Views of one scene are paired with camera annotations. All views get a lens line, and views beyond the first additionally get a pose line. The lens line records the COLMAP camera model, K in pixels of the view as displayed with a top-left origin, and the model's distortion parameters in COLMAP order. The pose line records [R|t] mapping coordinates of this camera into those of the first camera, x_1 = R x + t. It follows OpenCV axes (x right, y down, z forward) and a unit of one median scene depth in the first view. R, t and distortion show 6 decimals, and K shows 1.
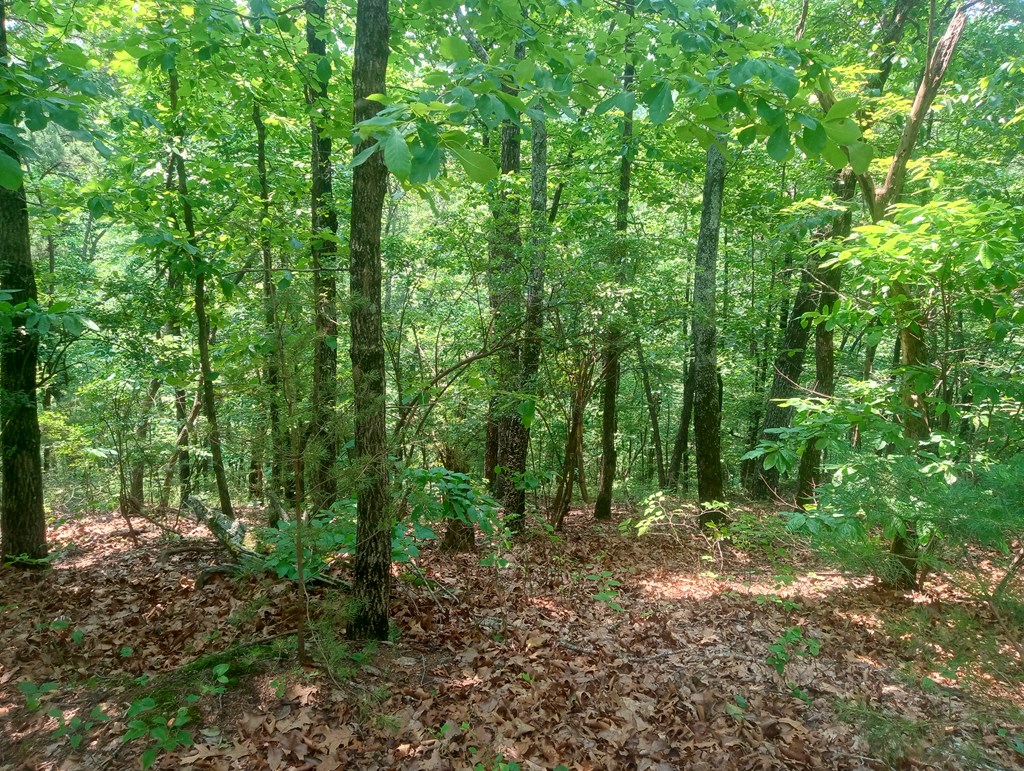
lens RADIAL K [[755.7, 0, 526.5], [0, 755.7, 382.4], [0, 0, 1]] dist [0.045951, -0.037965]
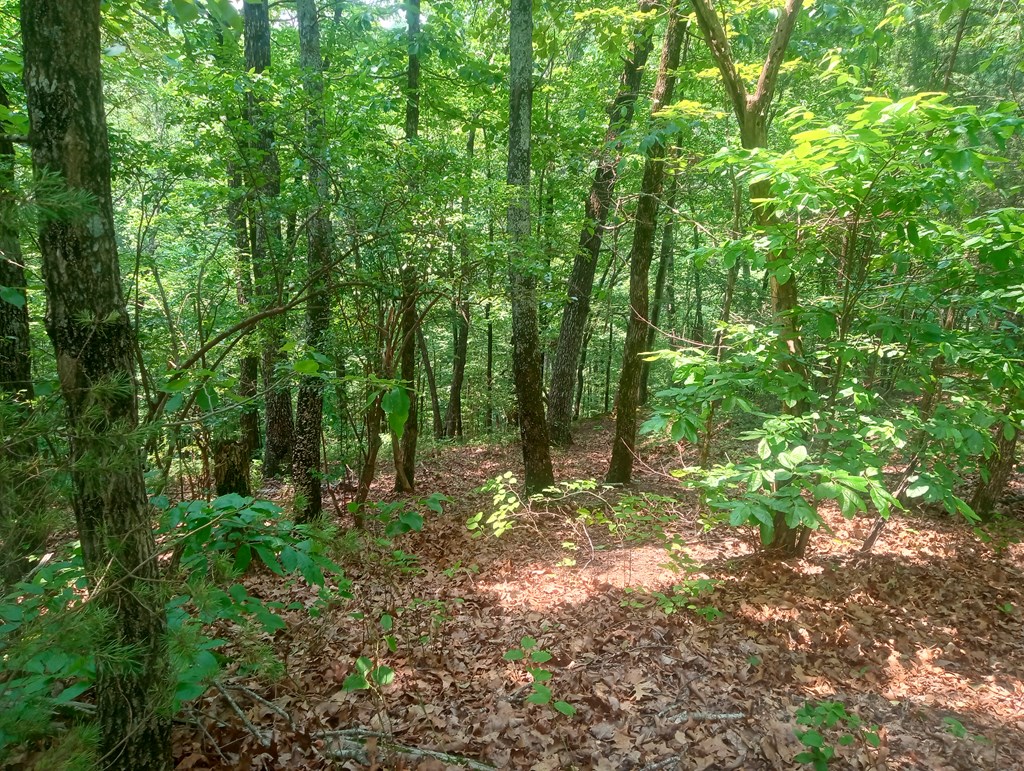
lens RADIAL K [[755.7, 0, 526.5], [0, 755.7, 382.4], [0, 0, 1]] dist [0.045951, -0.037965]
pose [[0.945716, -0.064615, 0.318506, -0.060352], [0.039752, 0.995676, 0.083960, -0.018757], [-0.322554, -0.066741, 0.944195, 0.259342]]
